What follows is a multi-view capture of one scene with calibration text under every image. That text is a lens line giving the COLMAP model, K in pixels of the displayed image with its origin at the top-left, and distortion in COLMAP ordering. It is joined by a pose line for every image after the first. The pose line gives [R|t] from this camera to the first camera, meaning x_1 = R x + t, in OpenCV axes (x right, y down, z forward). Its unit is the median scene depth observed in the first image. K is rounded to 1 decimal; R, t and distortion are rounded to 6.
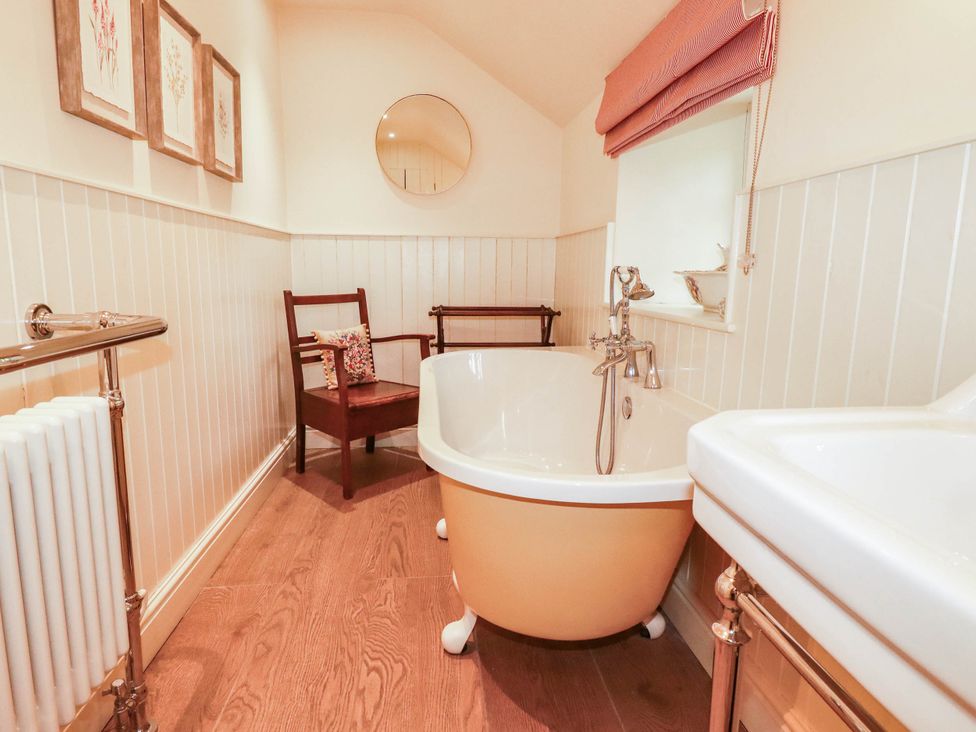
lens RADIAL K [[521.9, 0, 488.3], [0, 521.9, 359.9], [0, 0, 1]] dist [-0.000276, -0.013773]
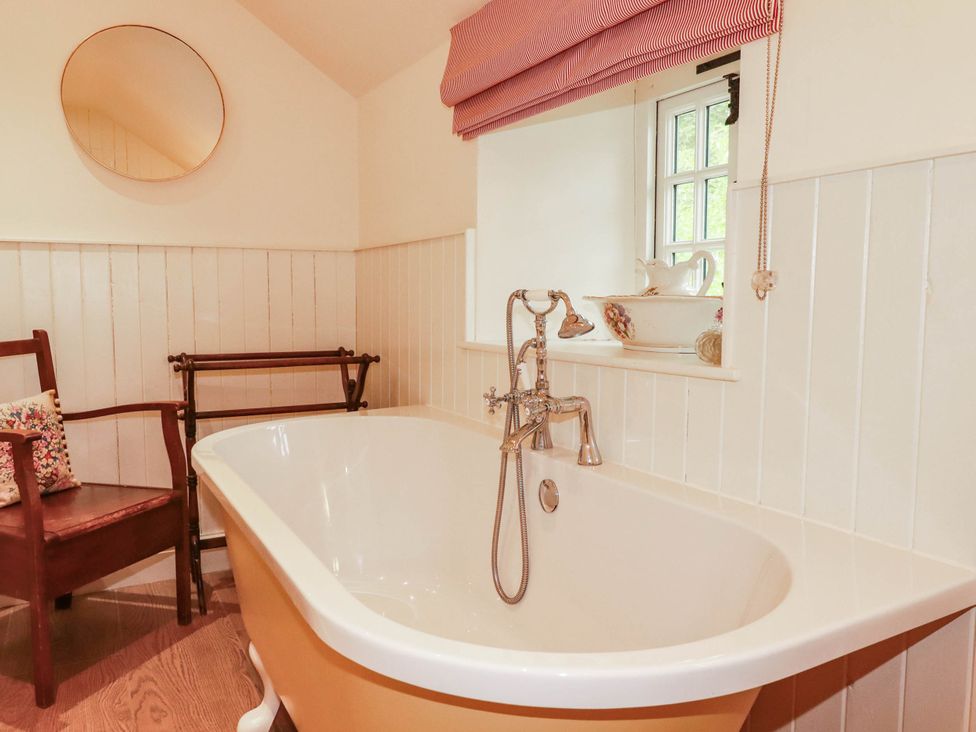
lens RADIAL K [[712.4, 0, 486.6], [0, 712.4, 366.7], [0, 0, 1]] dist [-0.007048, -0.004209]
pose [[0.931797, -0.044649, 0.360222, -0.077427], [0.070658, 0.995733, -0.059354, -0.015125], [-0.356035, 0.080758, 0.930976, 0.086755]]
